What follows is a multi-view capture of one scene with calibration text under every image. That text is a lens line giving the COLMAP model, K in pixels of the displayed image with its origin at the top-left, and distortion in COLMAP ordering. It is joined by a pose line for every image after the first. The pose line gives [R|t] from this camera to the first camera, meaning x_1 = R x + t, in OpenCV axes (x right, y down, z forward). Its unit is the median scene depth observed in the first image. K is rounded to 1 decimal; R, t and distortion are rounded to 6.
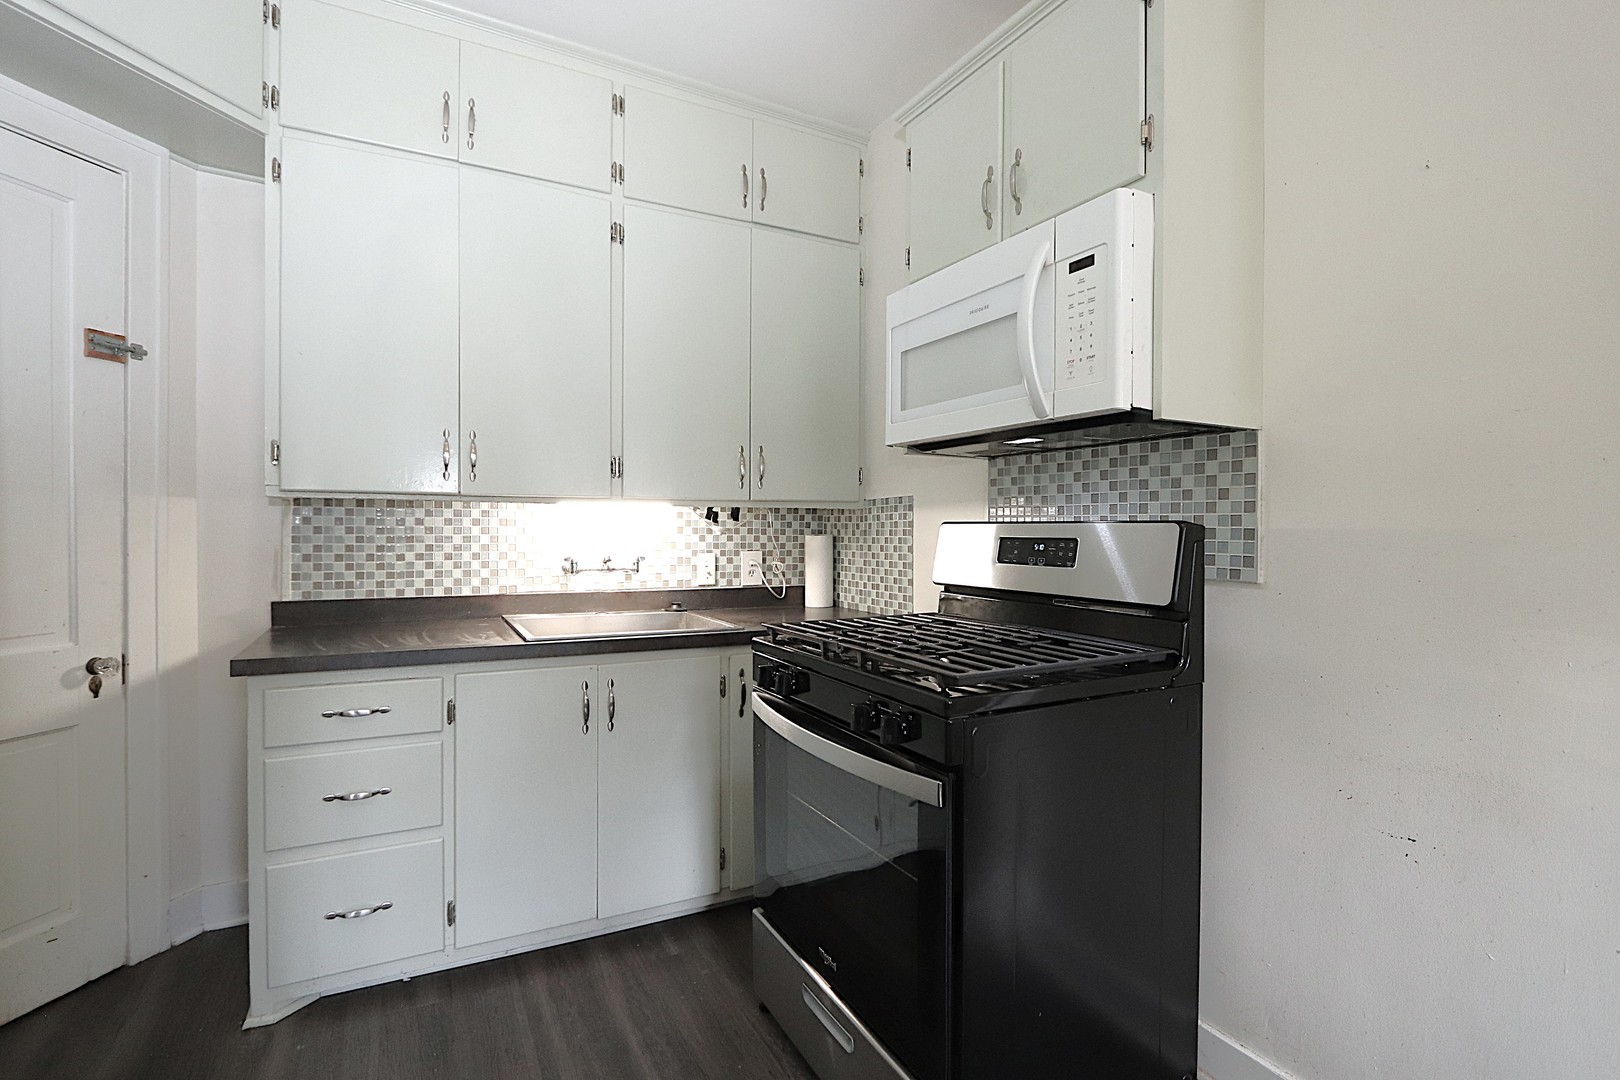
lens RADIAL K [[778.6, 0, 803.8], [0, 778.6, 535.8], [0, 0, 1]] dist [-0.001161, 0.000011]
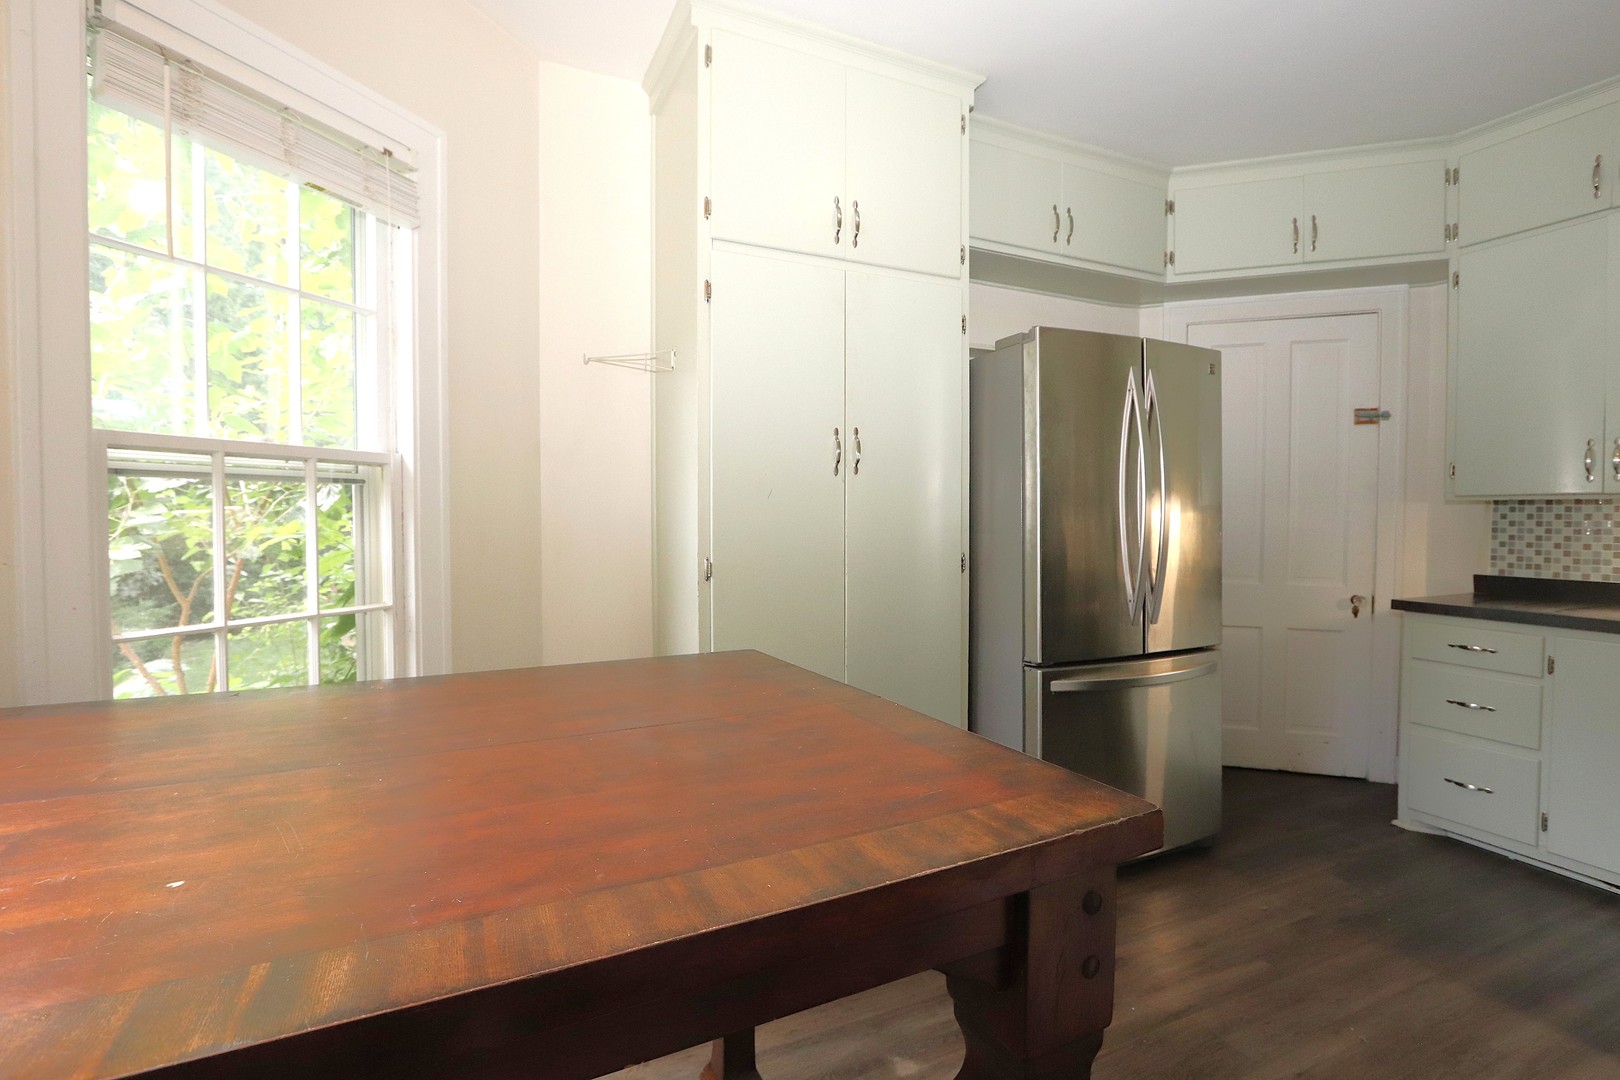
lens RADIAL K [[778.6, 0, 803.8], [0, 778.6, 535.8], [0, 0, 1]] dist [-0.001161, 0.000011]
pose [[-0.034024, 0.020237, -0.999216, 0.720331], [-0.015436, 0.999665, 0.020772, 0.004521], [0.999302, 0.016130, -0.033700, -0.154610]]
